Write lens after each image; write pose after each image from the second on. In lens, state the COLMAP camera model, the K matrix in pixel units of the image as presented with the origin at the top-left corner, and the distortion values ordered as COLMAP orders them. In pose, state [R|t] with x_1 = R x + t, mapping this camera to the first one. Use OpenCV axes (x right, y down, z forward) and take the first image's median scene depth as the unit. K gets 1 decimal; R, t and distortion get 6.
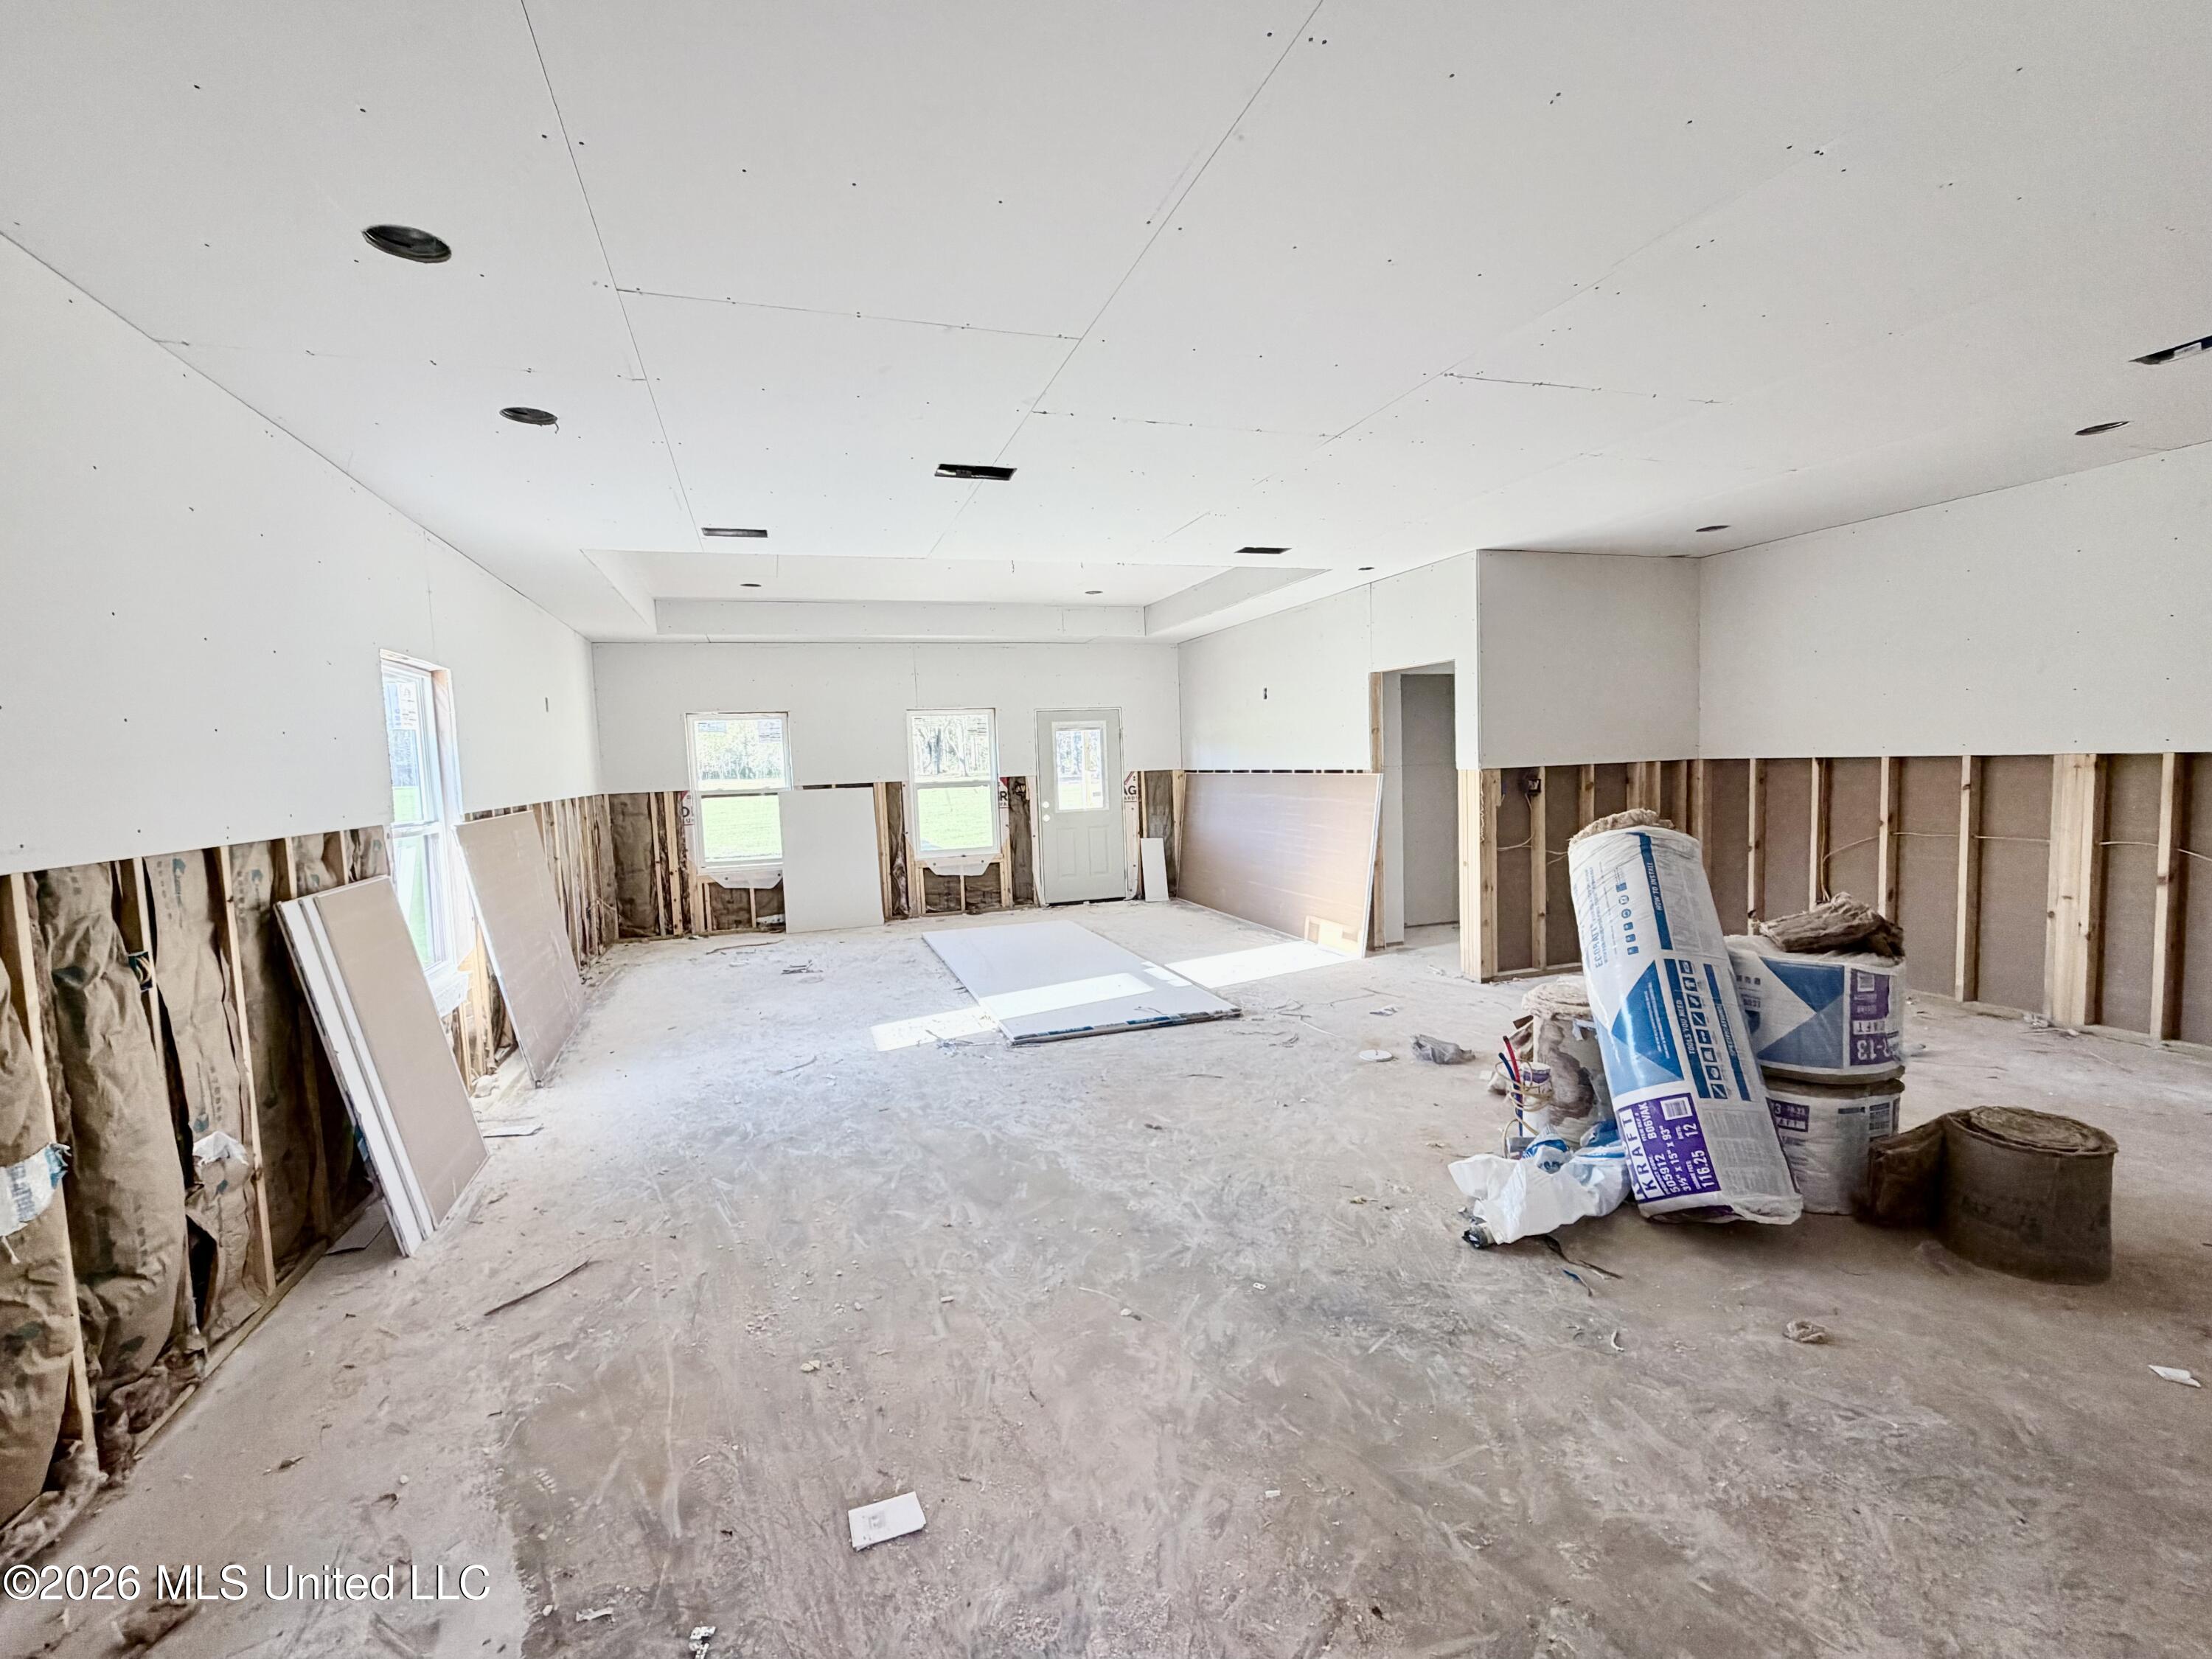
lens RADIAL K [[965.1, 0, 1102.8], [0, 965.1, 829.8], [0, 0, 1]] dist [-0.003190, -0.000080]
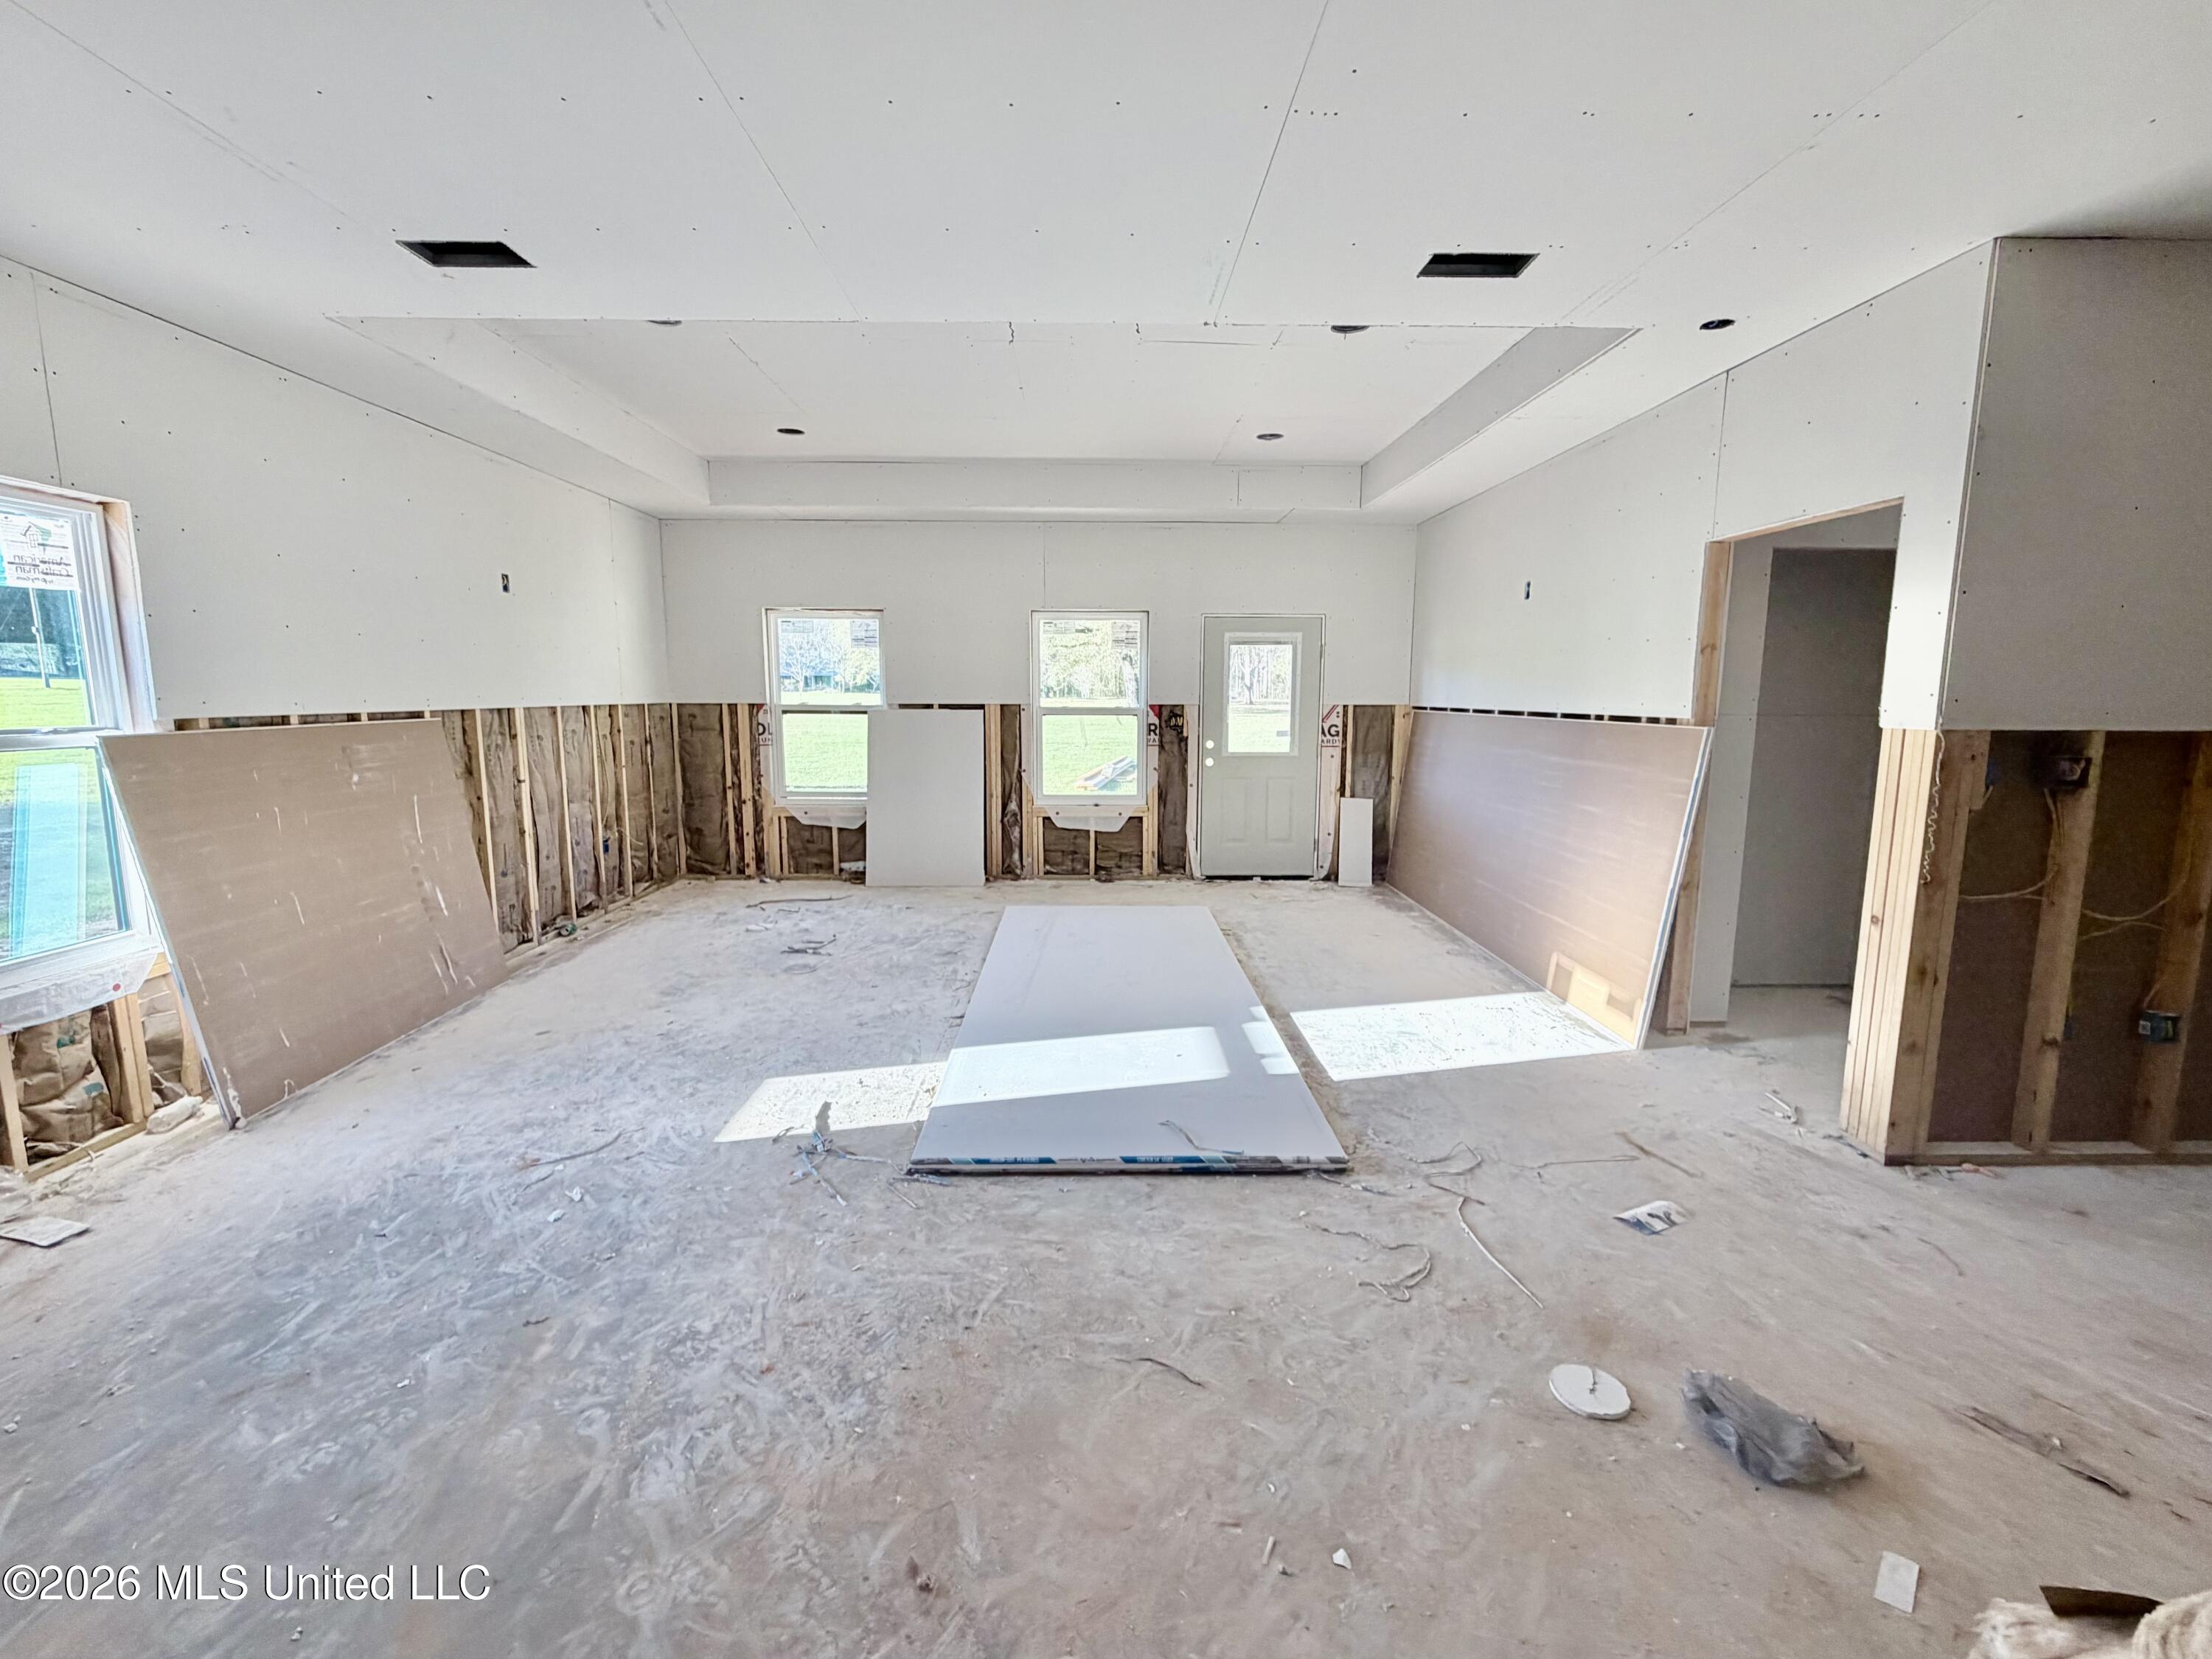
lens RADIAL K [[965.1, 0, 1109.7], [0, 965.1, 826.5], [0, 0, 1]] dist [-0.003190, -0.000080]
pose [[0.954275, 0.081419, -0.287628, 0.108042], [-0.060971, 0.994979, 0.079365, -0.021484], [0.292646, -0.058199, 0.954448, 0.323691]]
